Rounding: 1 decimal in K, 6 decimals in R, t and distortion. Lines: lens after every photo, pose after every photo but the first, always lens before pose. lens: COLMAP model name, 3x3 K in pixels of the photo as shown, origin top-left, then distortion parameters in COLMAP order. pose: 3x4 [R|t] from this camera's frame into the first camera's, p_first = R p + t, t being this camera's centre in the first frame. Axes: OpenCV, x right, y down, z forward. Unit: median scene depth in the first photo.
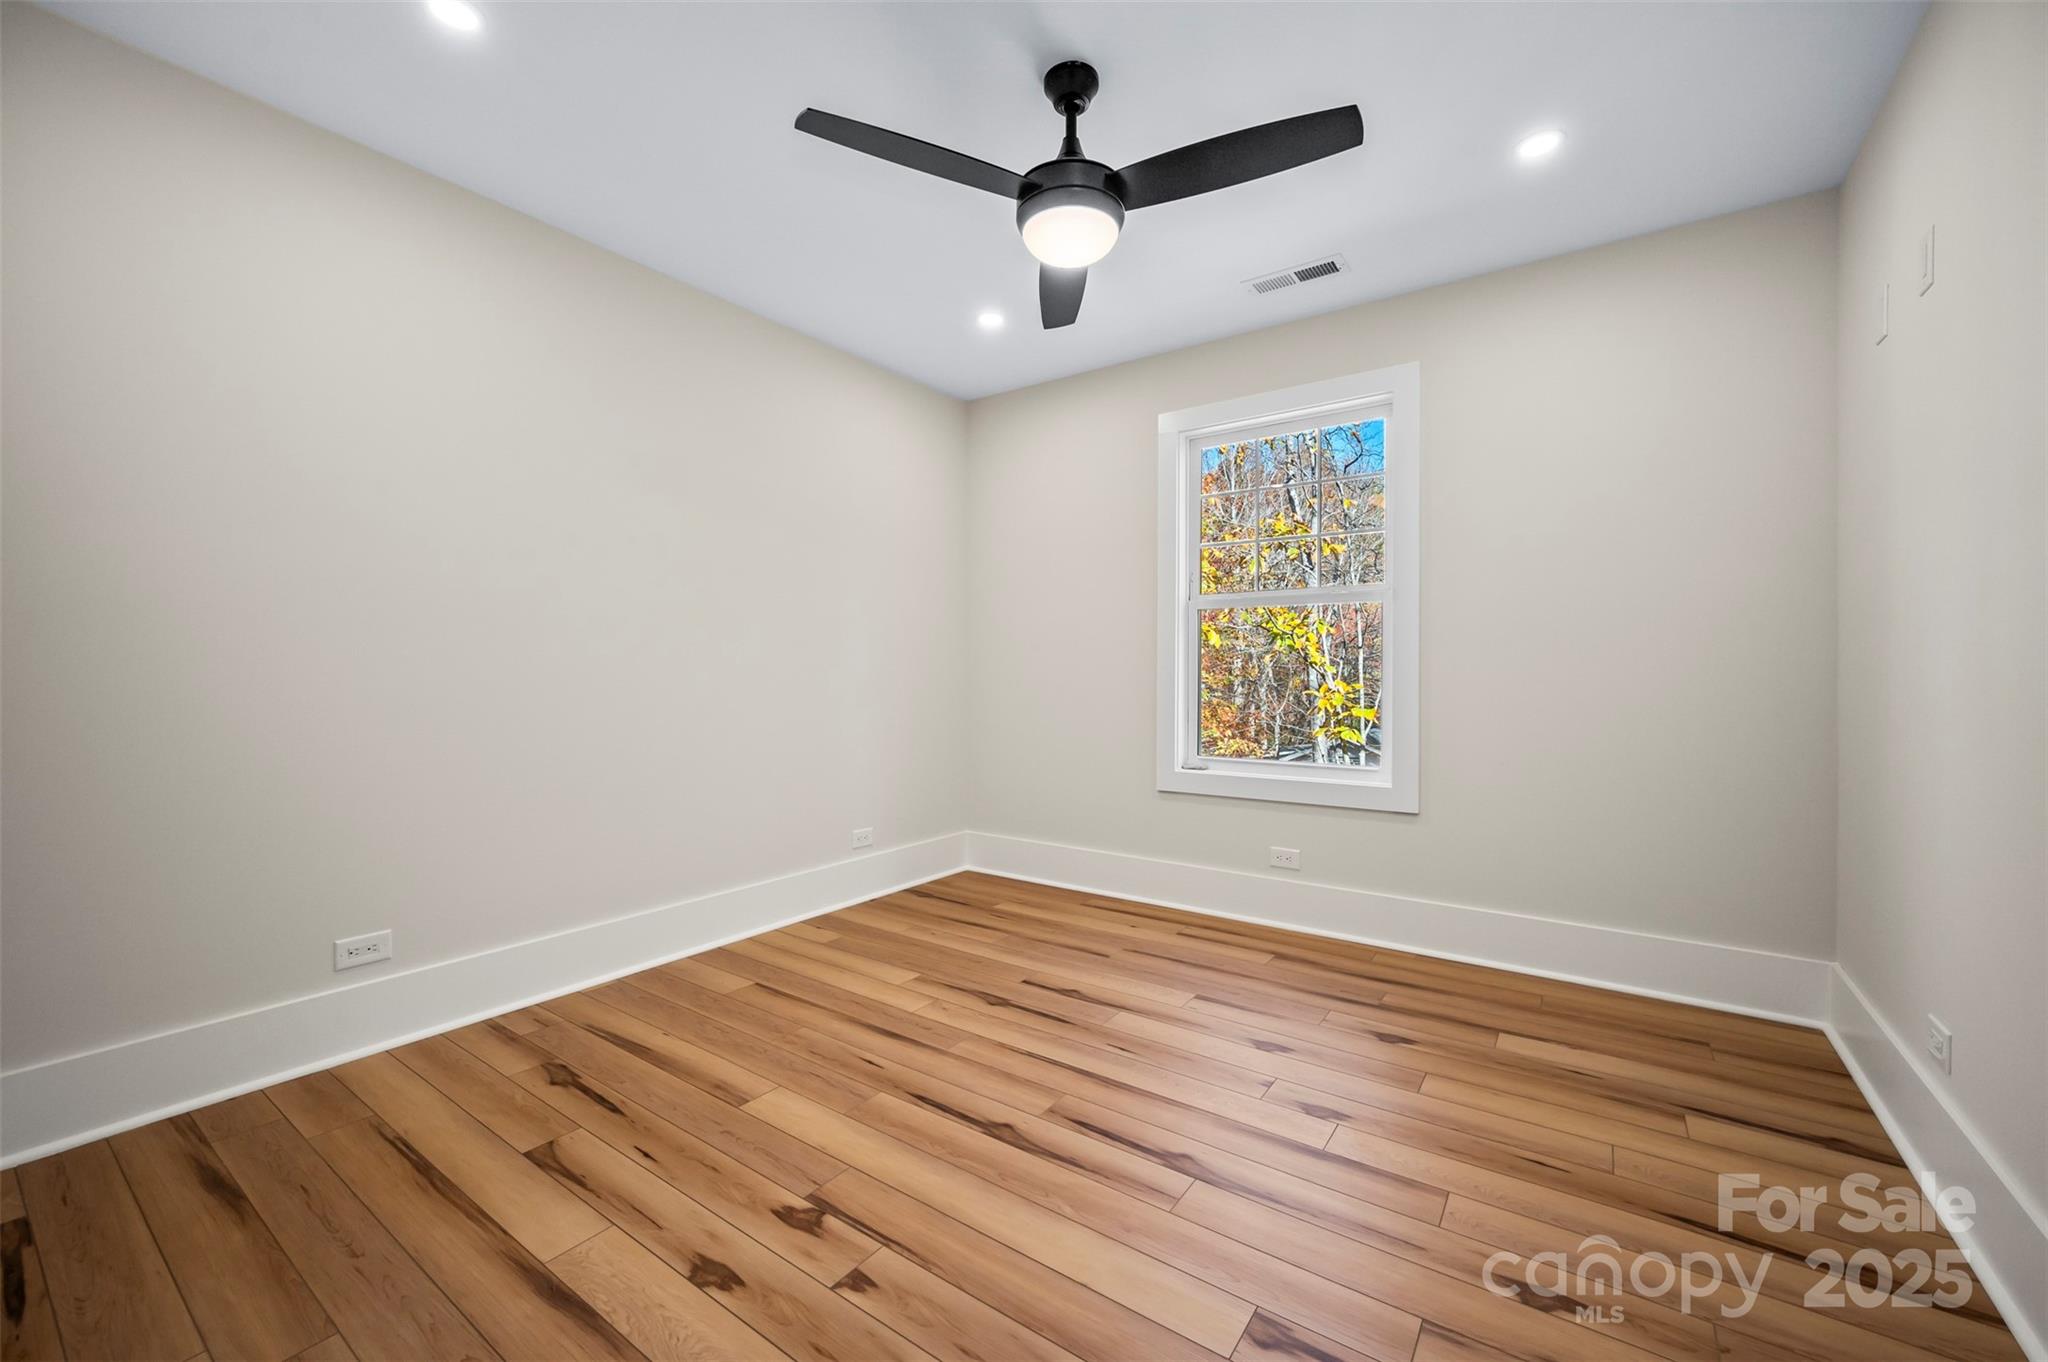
lens RADIAL K [[806.6, 0, 1031.3], [0, 806.6, 673.8], [0, 0, 1]] dist [0.001464, 0.000405]
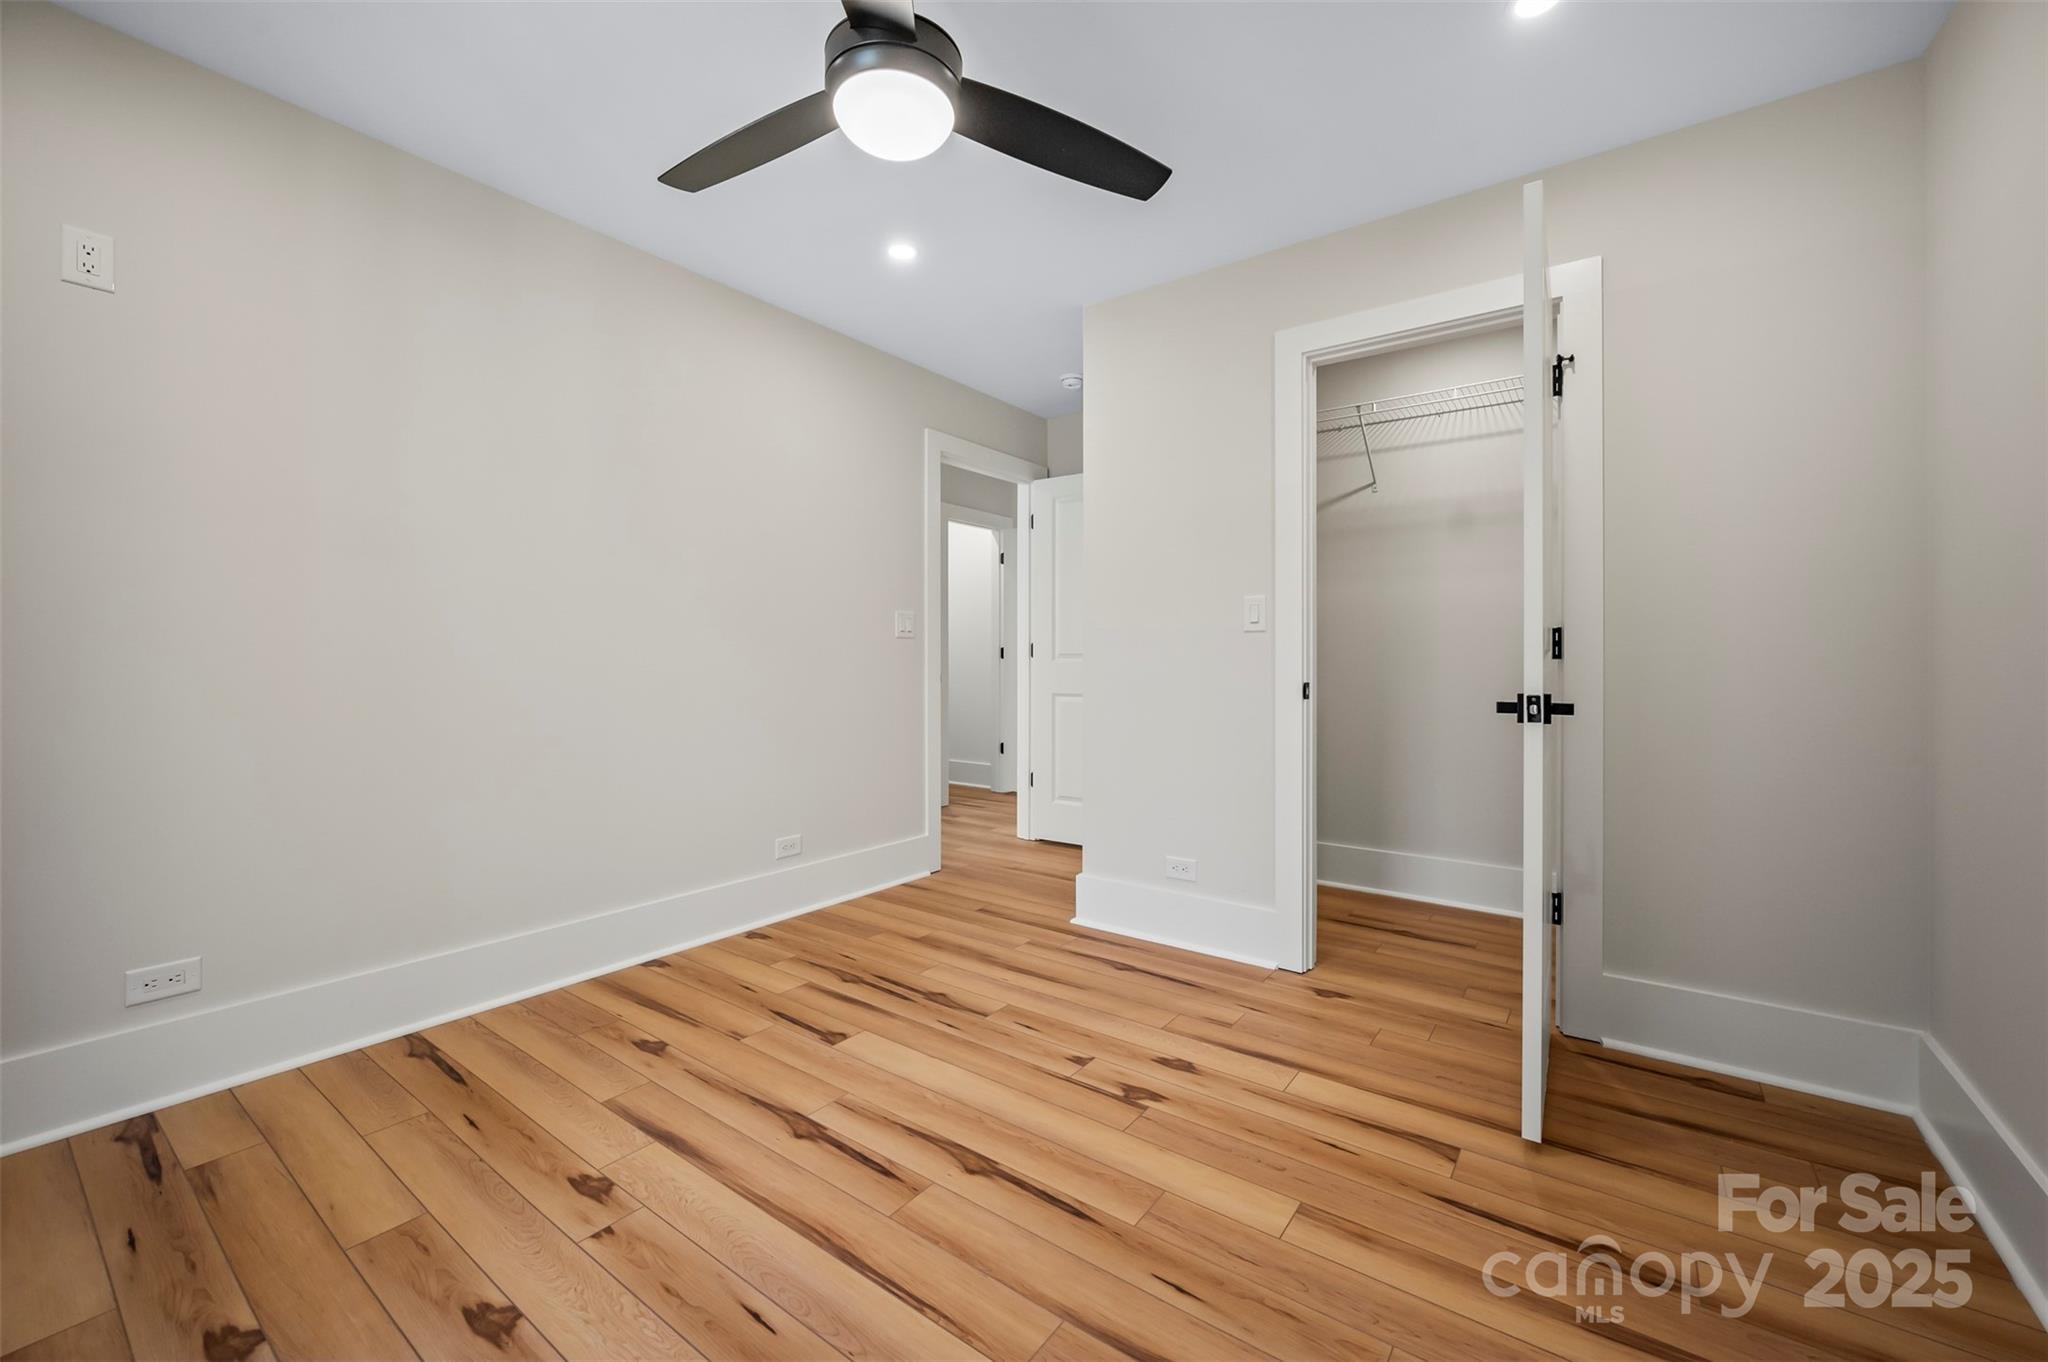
lens RADIAL K [[806.6, 0, 1034.5], [0, 806.6, 675.9], [0, 0, 1]] dist [0.001464, 0.000405]
pose [[-0.999927, -0.006657, 0.010122, -0.113952], [-0.006431, 0.999733, 0.022205, -0.005903], [-0.010267, 0.022138, -0.999702, 2.027840]]
